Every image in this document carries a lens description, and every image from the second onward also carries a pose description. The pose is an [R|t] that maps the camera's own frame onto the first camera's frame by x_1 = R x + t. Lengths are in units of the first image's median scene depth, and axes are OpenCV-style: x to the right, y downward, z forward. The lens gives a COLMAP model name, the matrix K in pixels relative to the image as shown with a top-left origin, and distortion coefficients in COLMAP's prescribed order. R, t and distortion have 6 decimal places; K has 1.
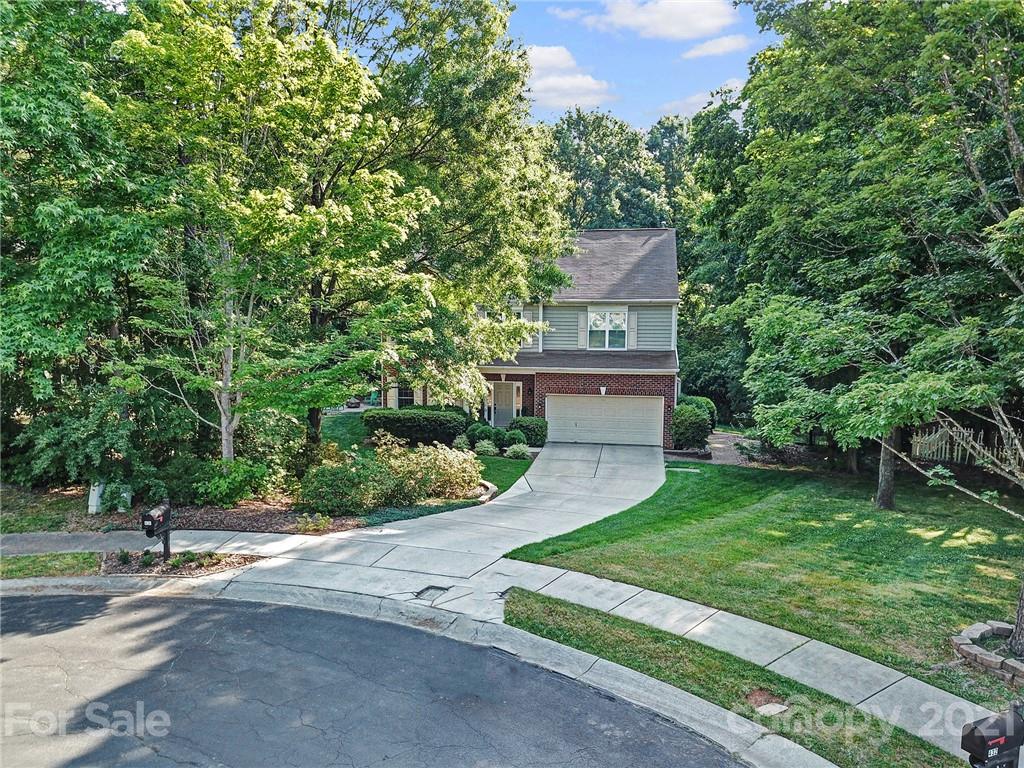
lens RADIAL K [[758.1, 0, 512.0], [0, 758.1, 384.0], [0, 0, 1]] dist [0.007973, 0.000337]
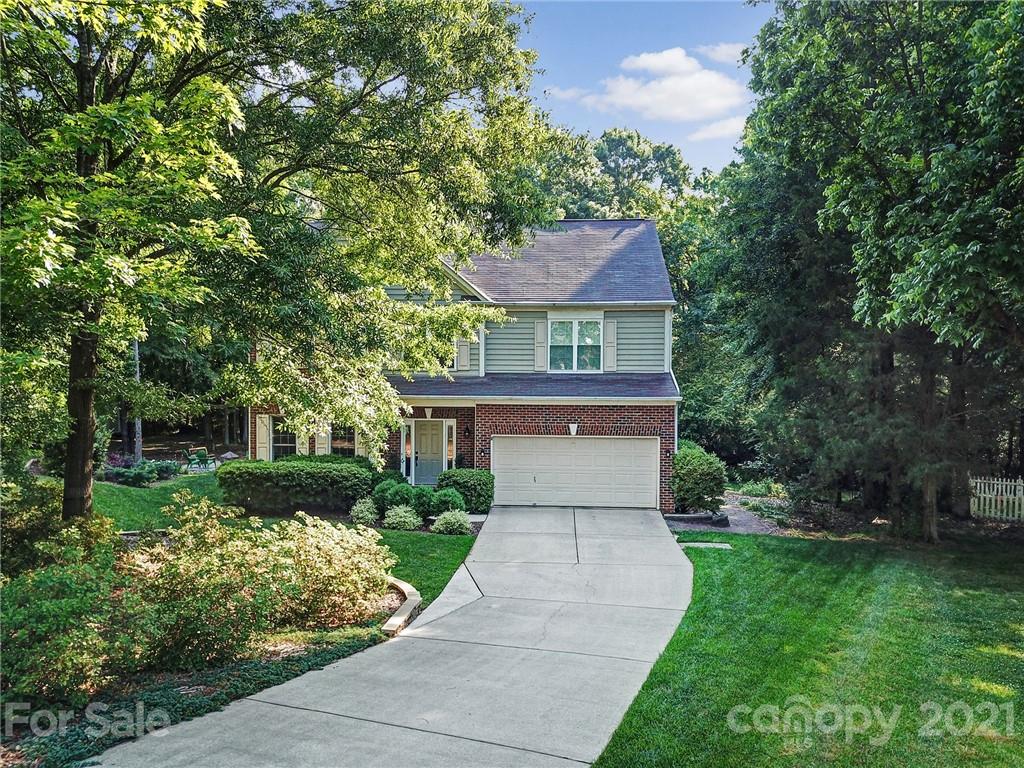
lens RADIAL K [[758.1, 0, 512.0], [0, 758.1, 384.0], [0, 0, 1]] dist [0.007973, 0.000337]
pose [[0.994710, -0.004597, 0.102621, -0.006837], [0.012748, 0.996800, -0.078916, 0.021714], [-0.101930, 0.079807, 0.991585, 0.322451]]
